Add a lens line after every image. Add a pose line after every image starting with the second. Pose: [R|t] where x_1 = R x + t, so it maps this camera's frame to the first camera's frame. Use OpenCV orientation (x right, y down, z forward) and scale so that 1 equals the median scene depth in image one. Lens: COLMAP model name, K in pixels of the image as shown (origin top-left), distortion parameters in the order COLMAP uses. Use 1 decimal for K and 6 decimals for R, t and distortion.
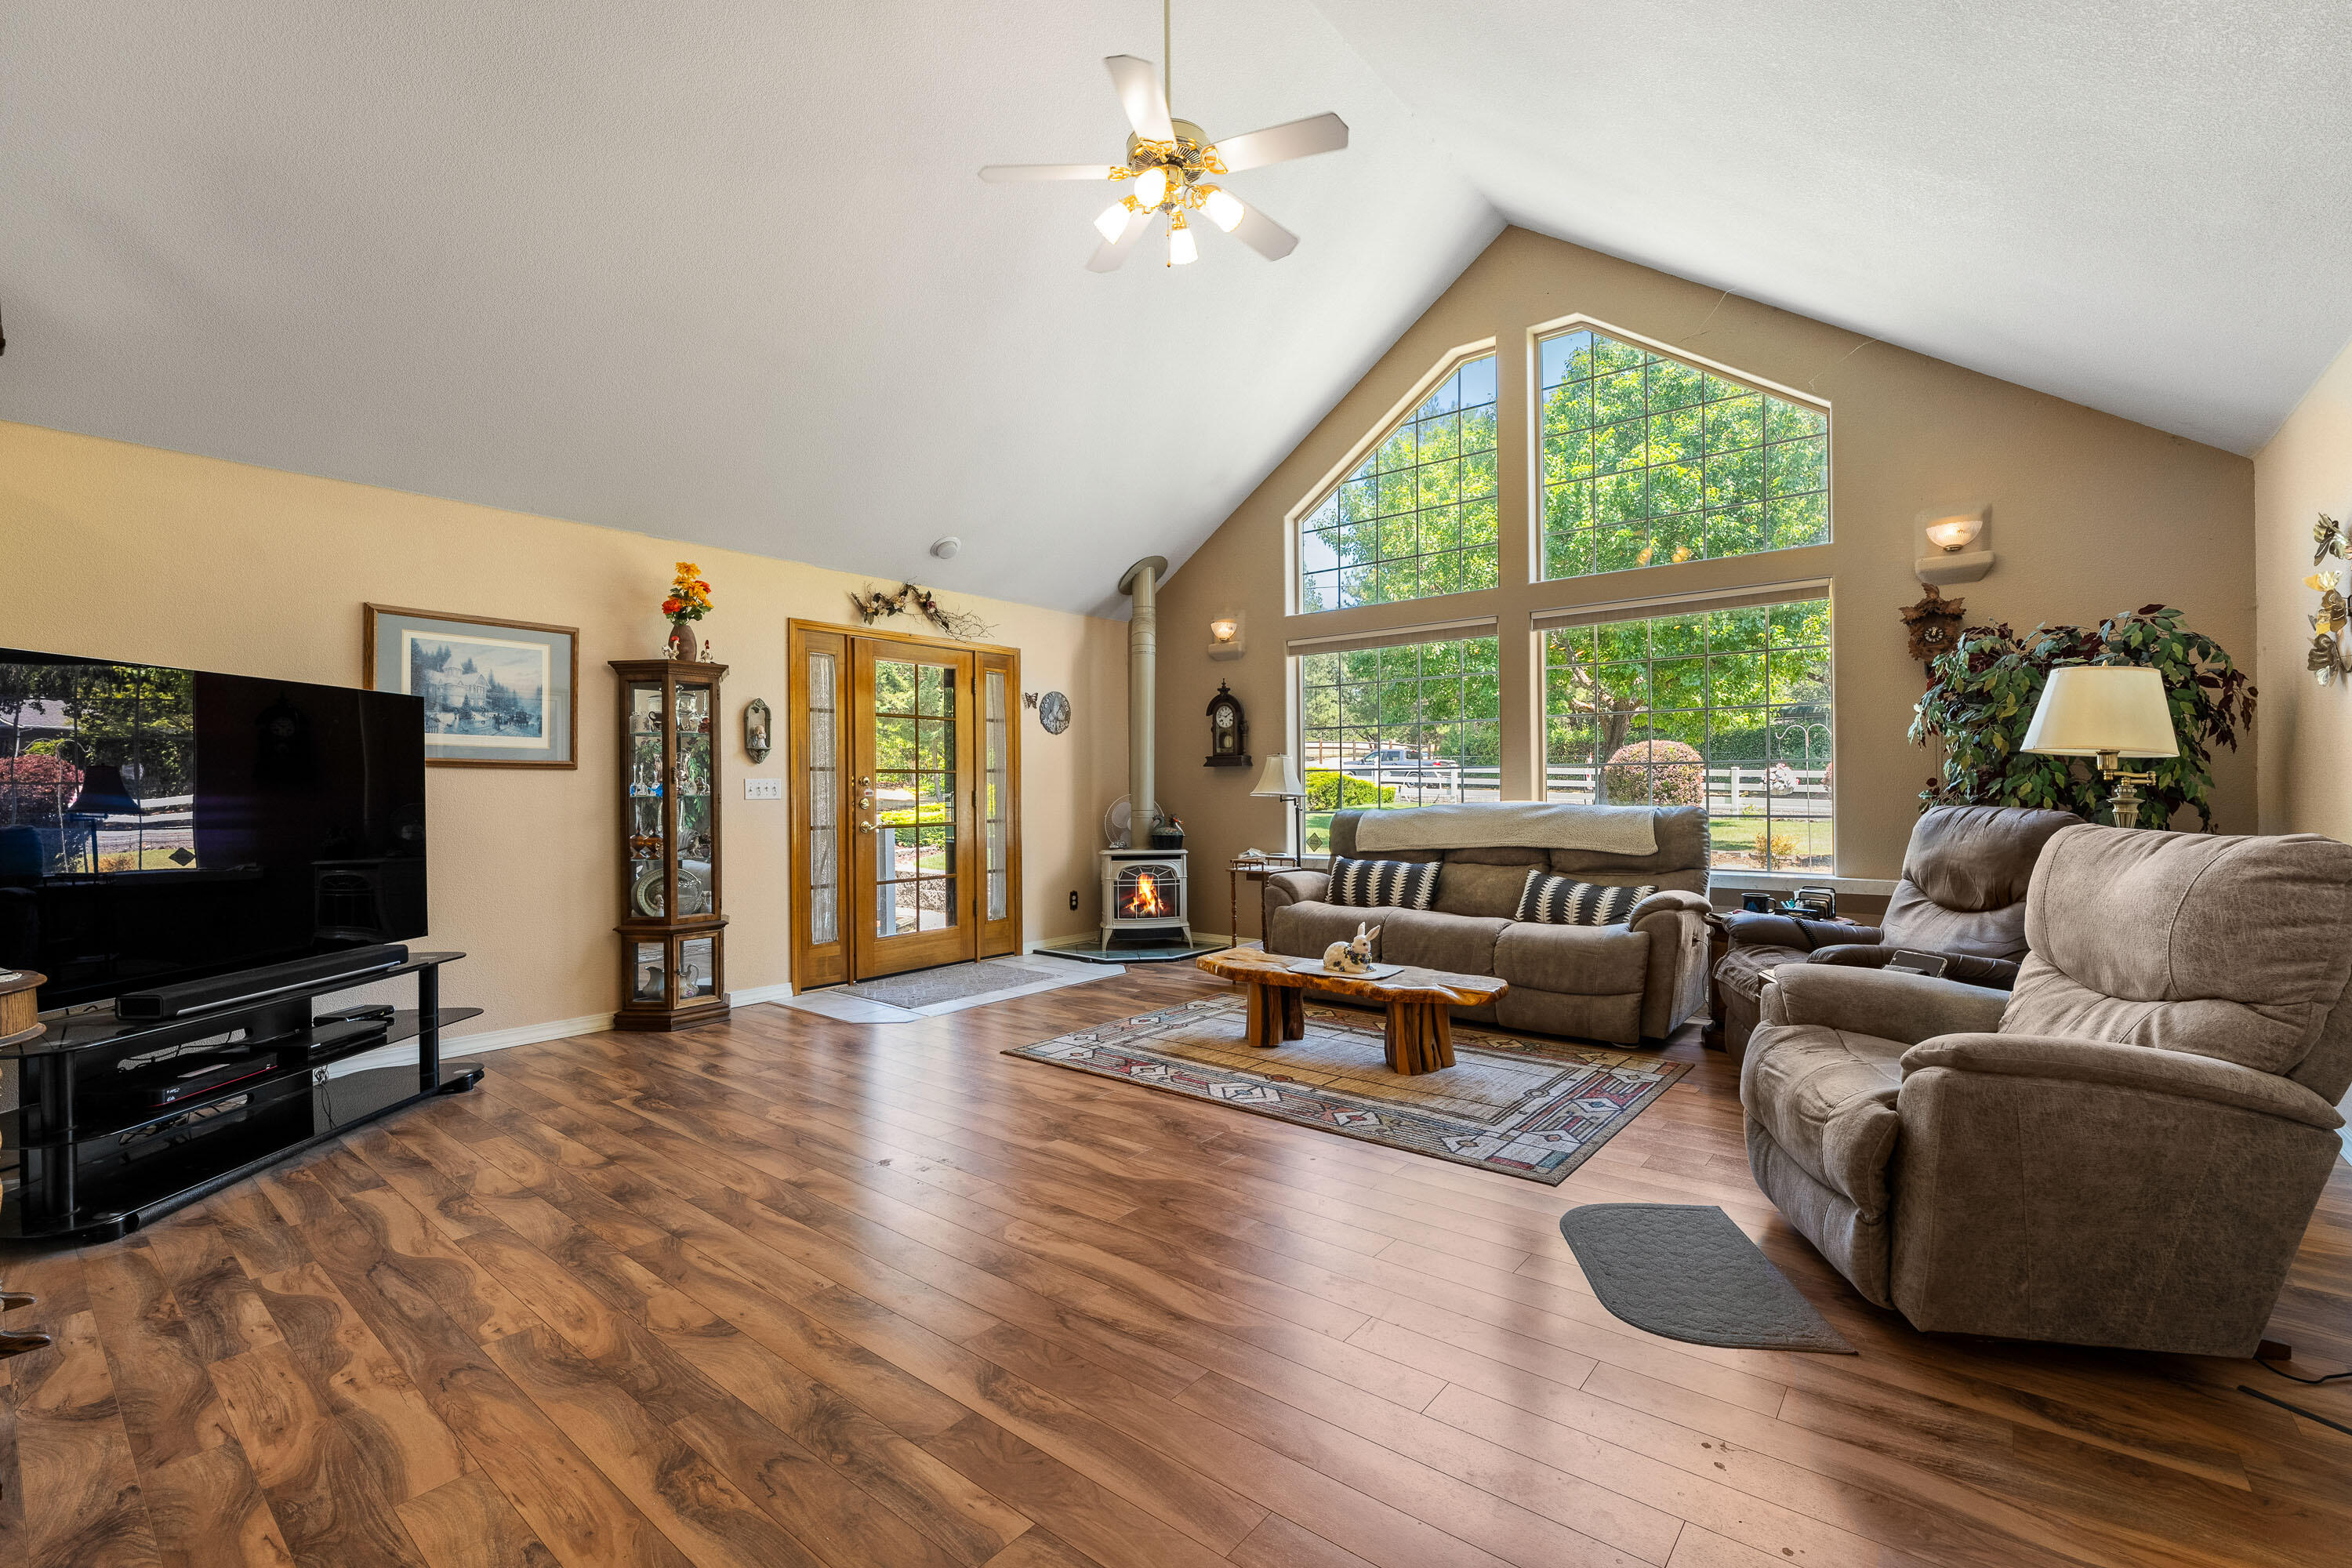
lens RADIAL K [[1037.5, 0, 1153.8], [0, 1037.5, 781.7], [0, 0, 1]] dist [-0.017034, 0.003282]
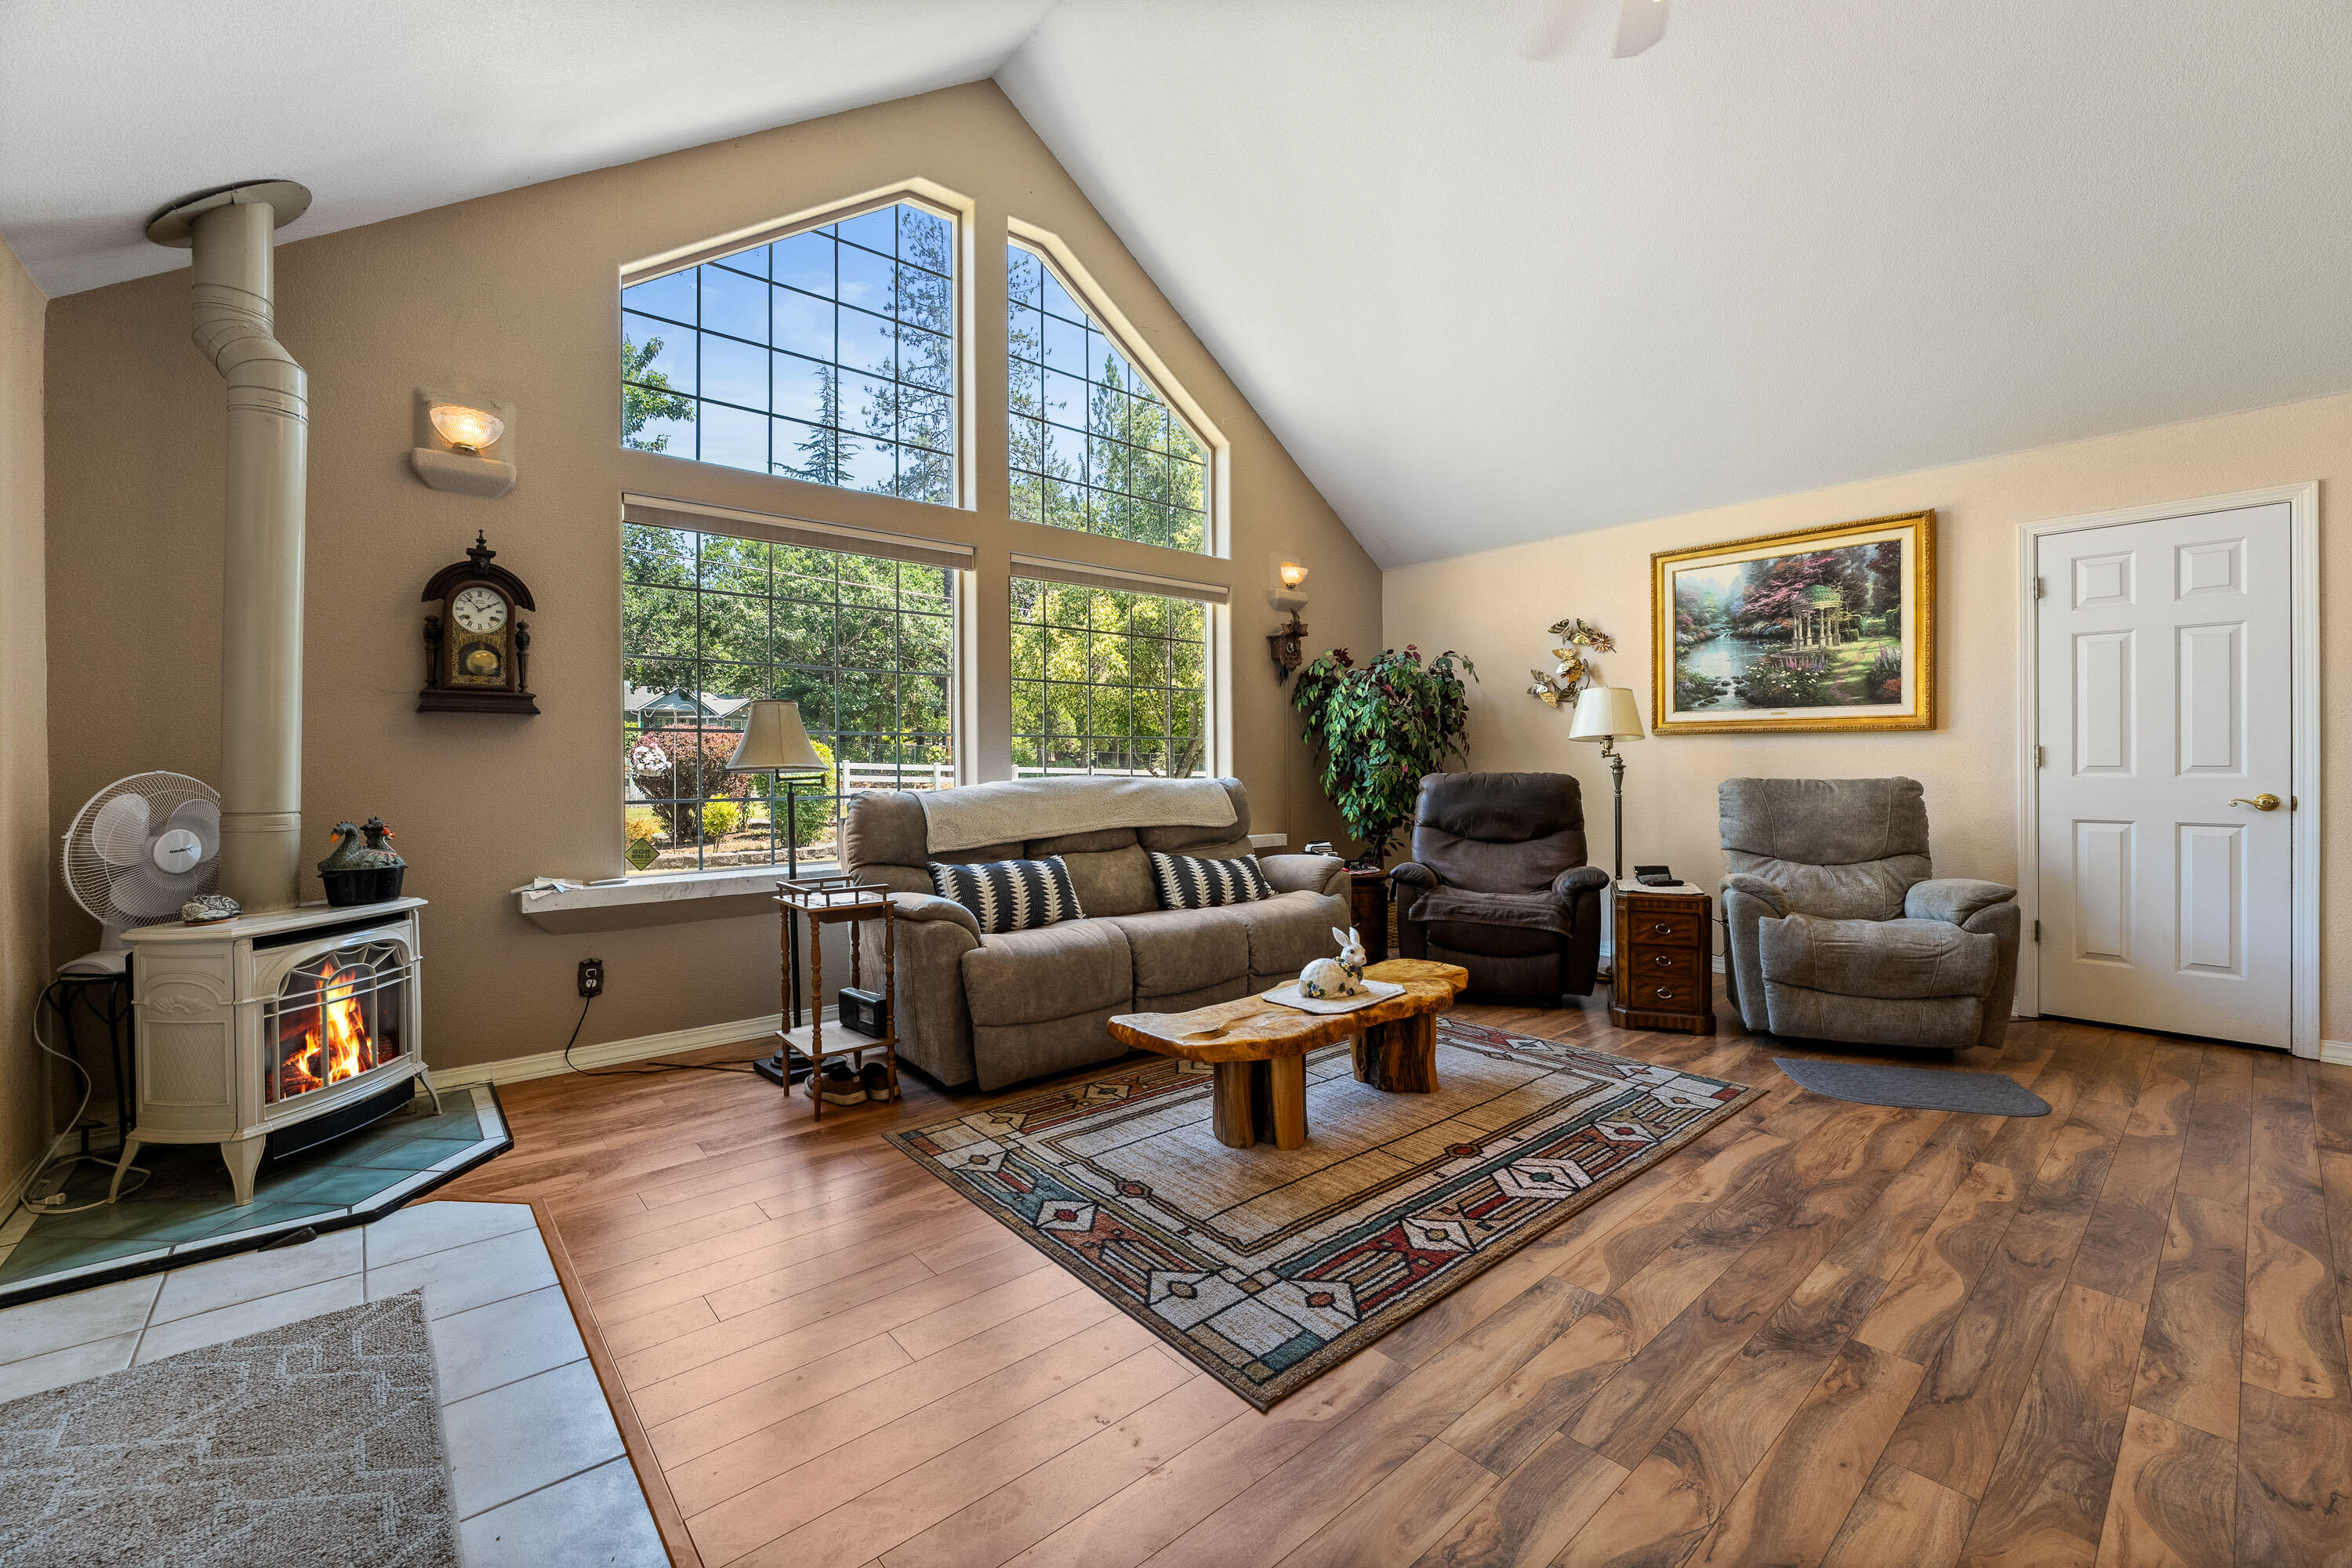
lens RADIAL K [[964.7, 0, 1182.3], [0, 964.7, 770.5], [0, 0, 1]] dist [-0.014365, 0.002531]
pose [[0.143211, 0.001089, 0.989692, -0.565170], [-0.002020, 0.999998, -0.000808, 0.019897], [-0.989690, -0.001884, 0.143213, 1.077715]]
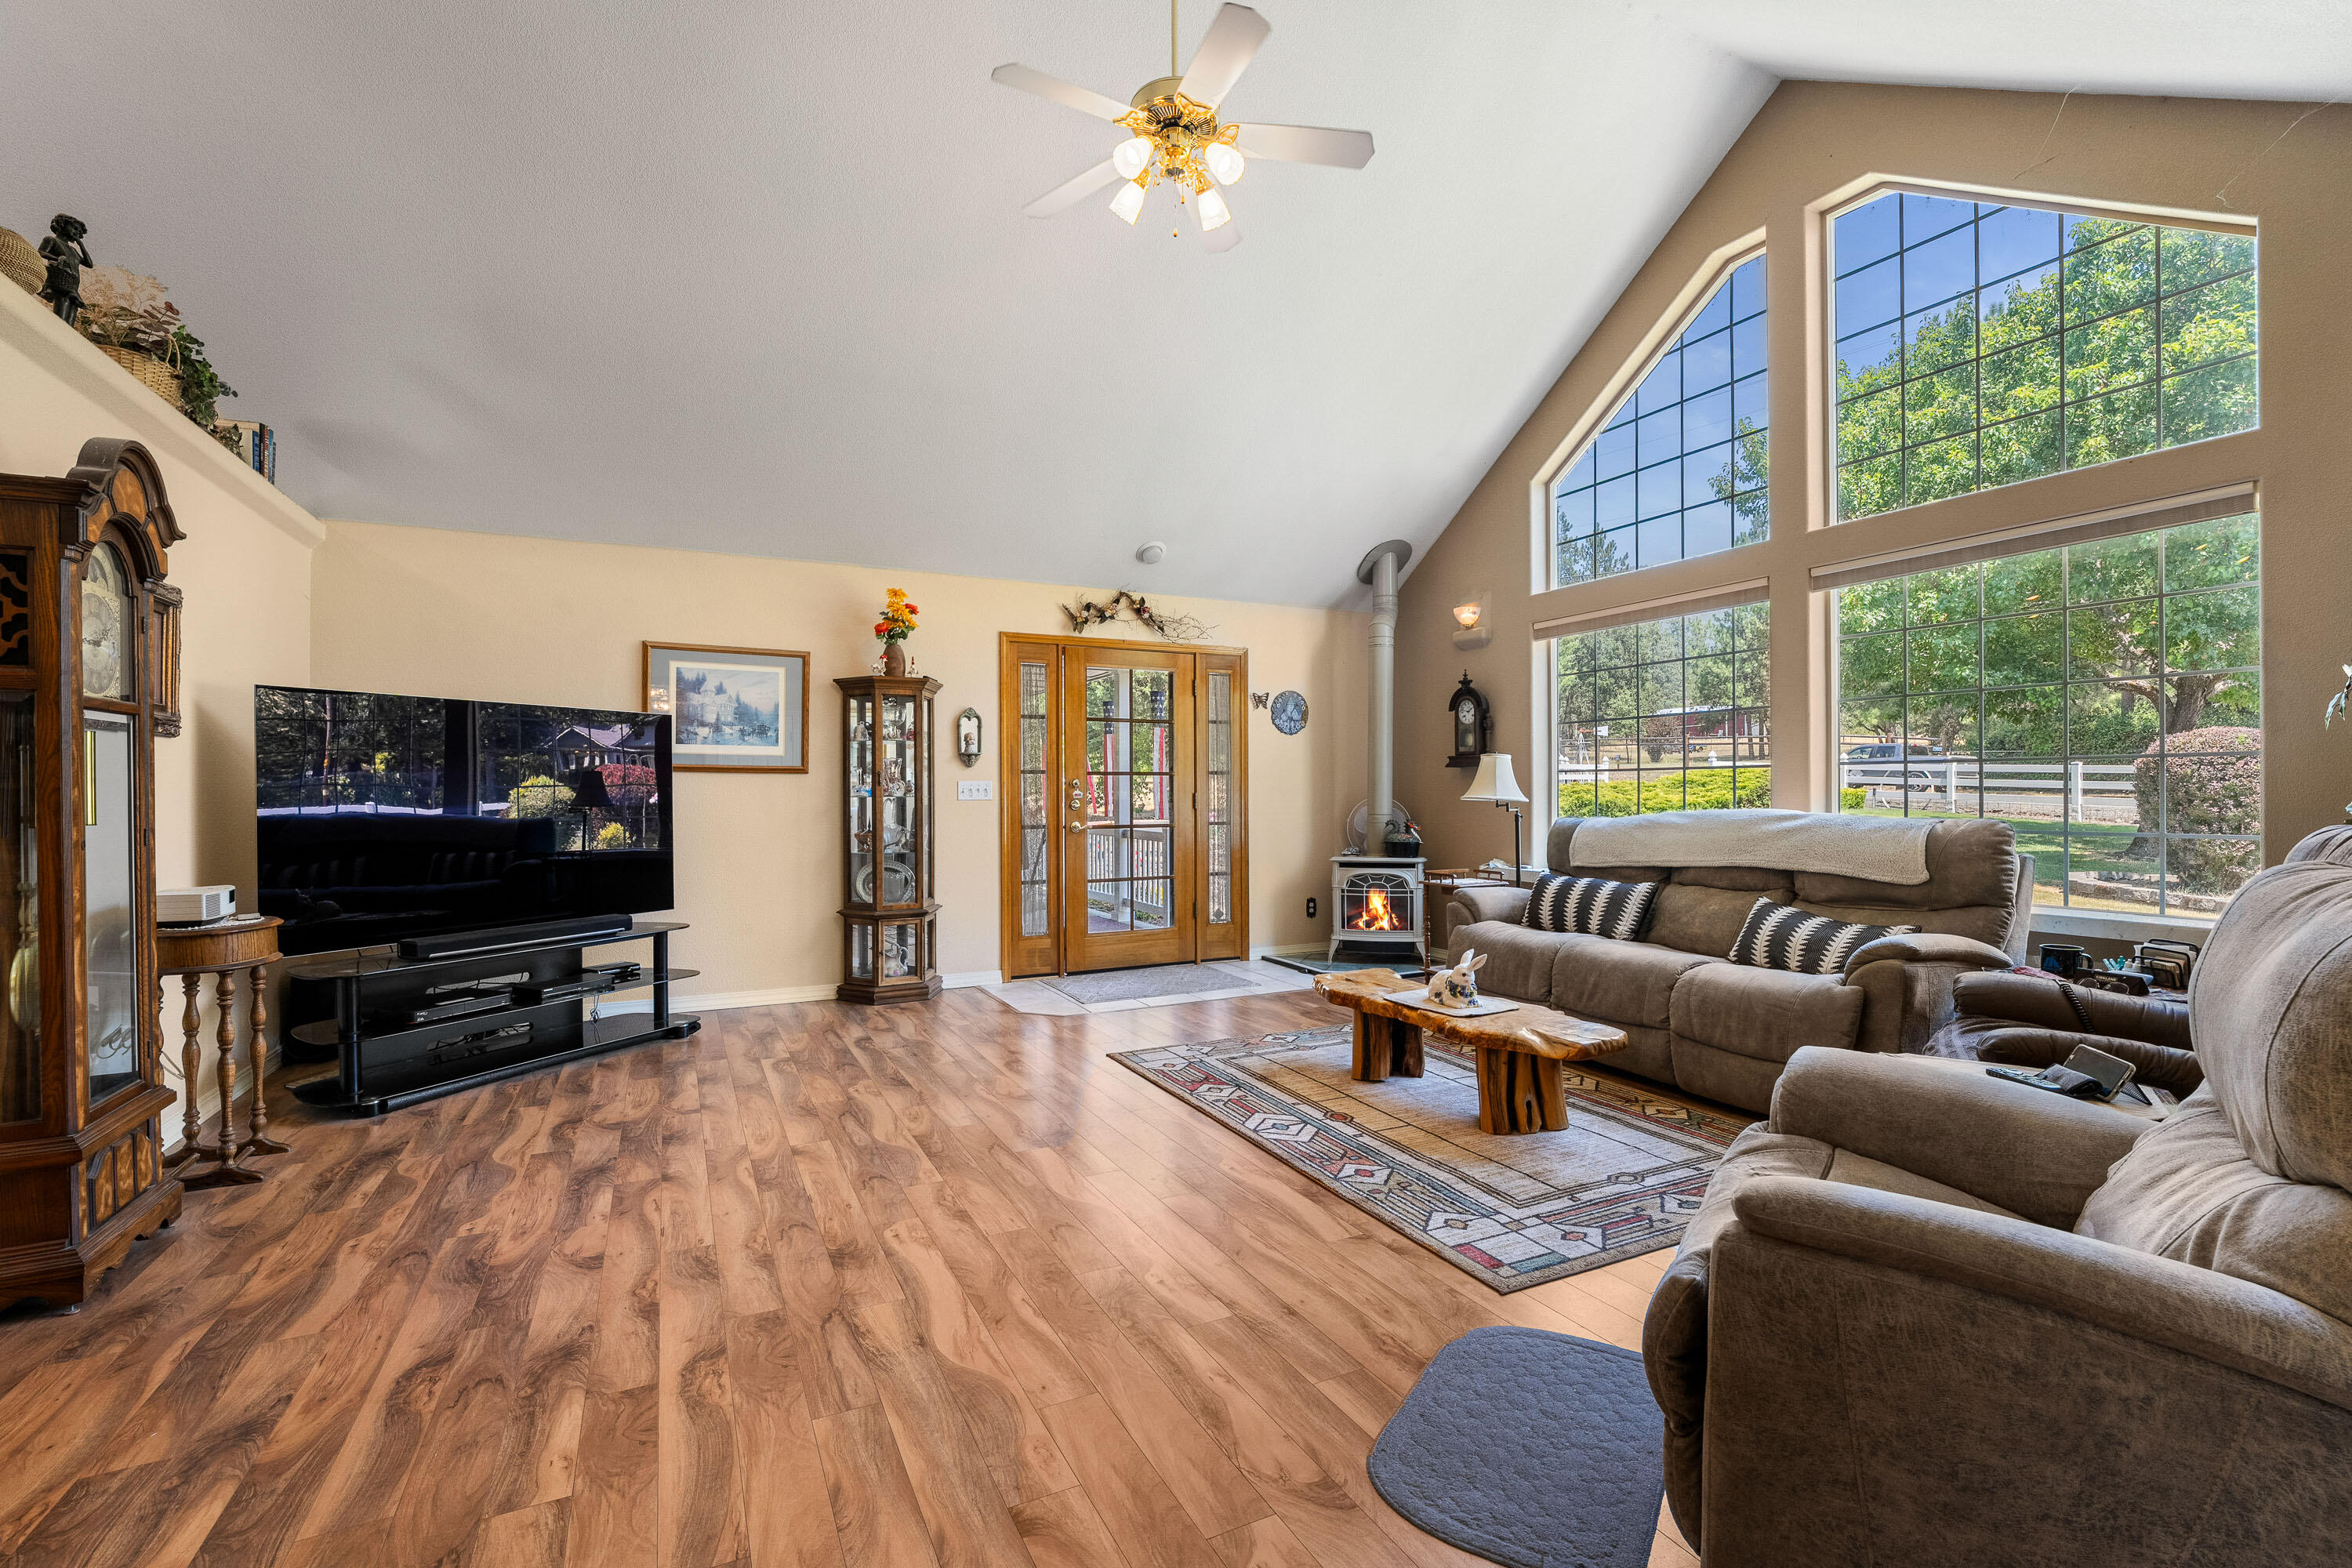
lens RADIAL K [[1037.5, 0, 1150.5], [0, 1037.5, 787.0], [0, 0, 1]] dist [-0.017034, 0.003282]
pose [[0.909442, 0.002335, -0.415824, 0.337579], [-0.000778, 0.999992, 0.003914, -0.001525], [0.415829, -0.003236, 0.909437, 0.118788]]
